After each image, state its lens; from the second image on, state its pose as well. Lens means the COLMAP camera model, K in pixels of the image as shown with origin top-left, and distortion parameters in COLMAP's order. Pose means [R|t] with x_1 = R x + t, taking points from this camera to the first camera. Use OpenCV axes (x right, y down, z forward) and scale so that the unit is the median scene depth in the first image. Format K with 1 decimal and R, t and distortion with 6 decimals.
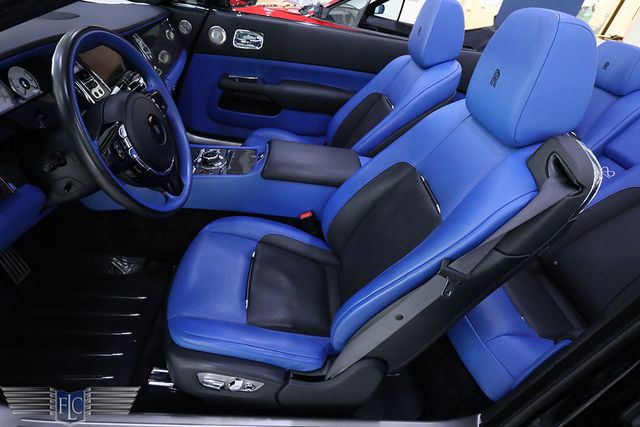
lens RADIAL K [[345.4, 0, 320.0], [0, 345.4, 213.5], [0, 0, 1]] dist [0.003131, -0.000276]
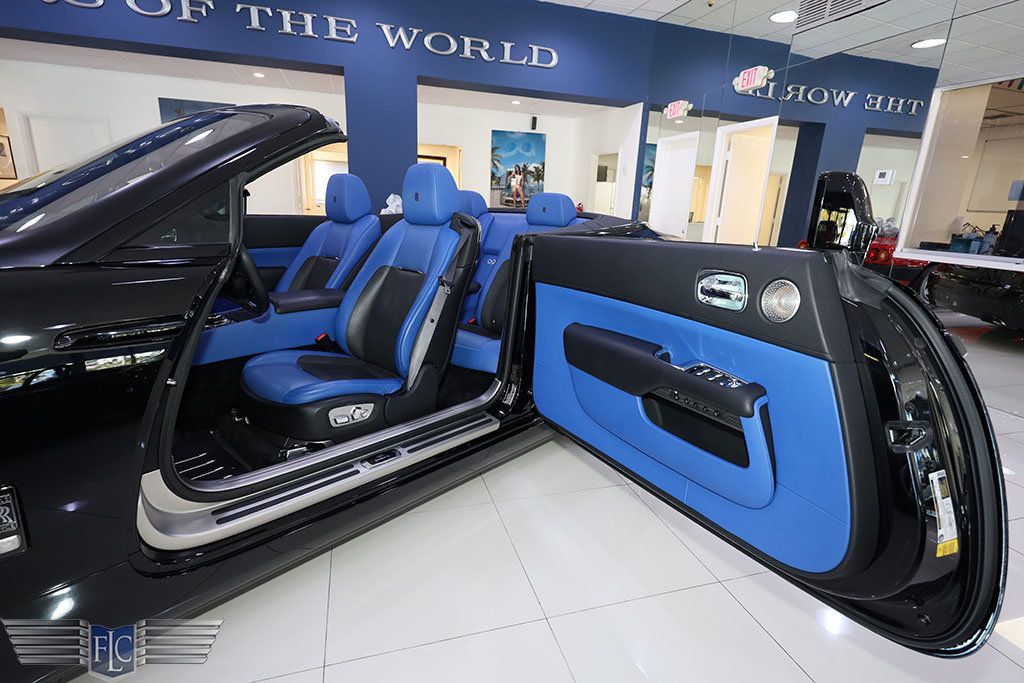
lens RADIAL K [[476.6, 0, 512.0], [0, 476.6, 341.5], [0, 0, 1]] dist [0.000435, -0.000152]
pose [[0.706714, -0.311781, 0.635096, -0.813728], [0.470216, 0.877706, -0.092358, 0.624275], [-0.528632, 0.363903, 0.766892, -0.789296]]
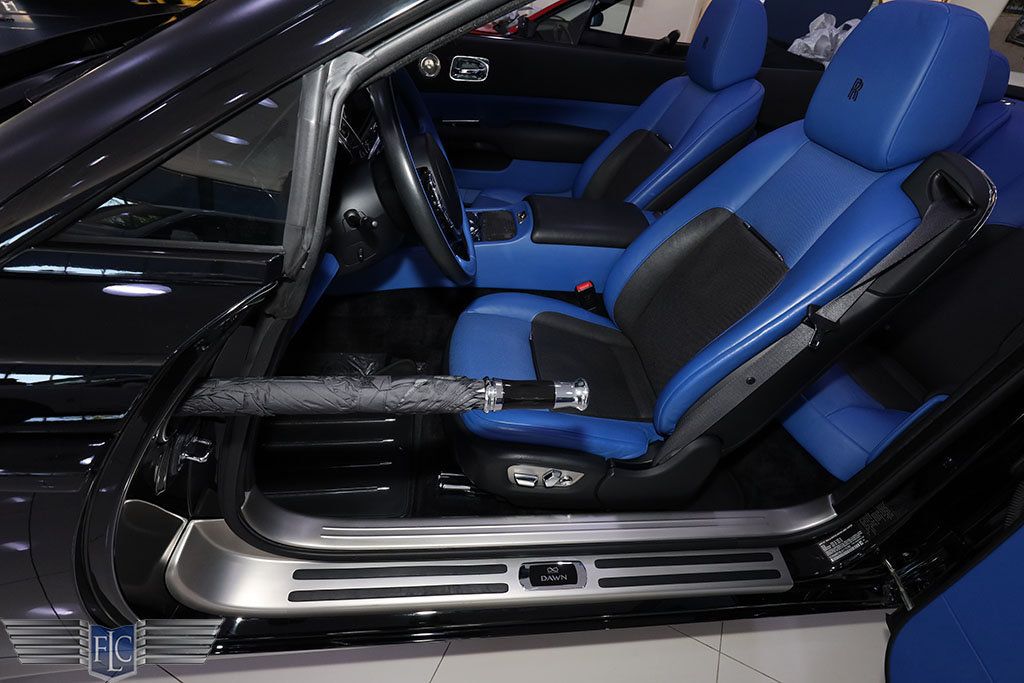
lens RADIAL K [[476.6, 0, 512.0], [0, 476.6, 341.5], [0, 0, 1]] dist [0.000435, -0.000152]
pose [[0.997877, -0.064809, 0.006497, -0.289382], [0.064381, 0.996547, 0.052425, 0.080434], [-0.009872, -0.051895, 0.998604, -0.139416]]
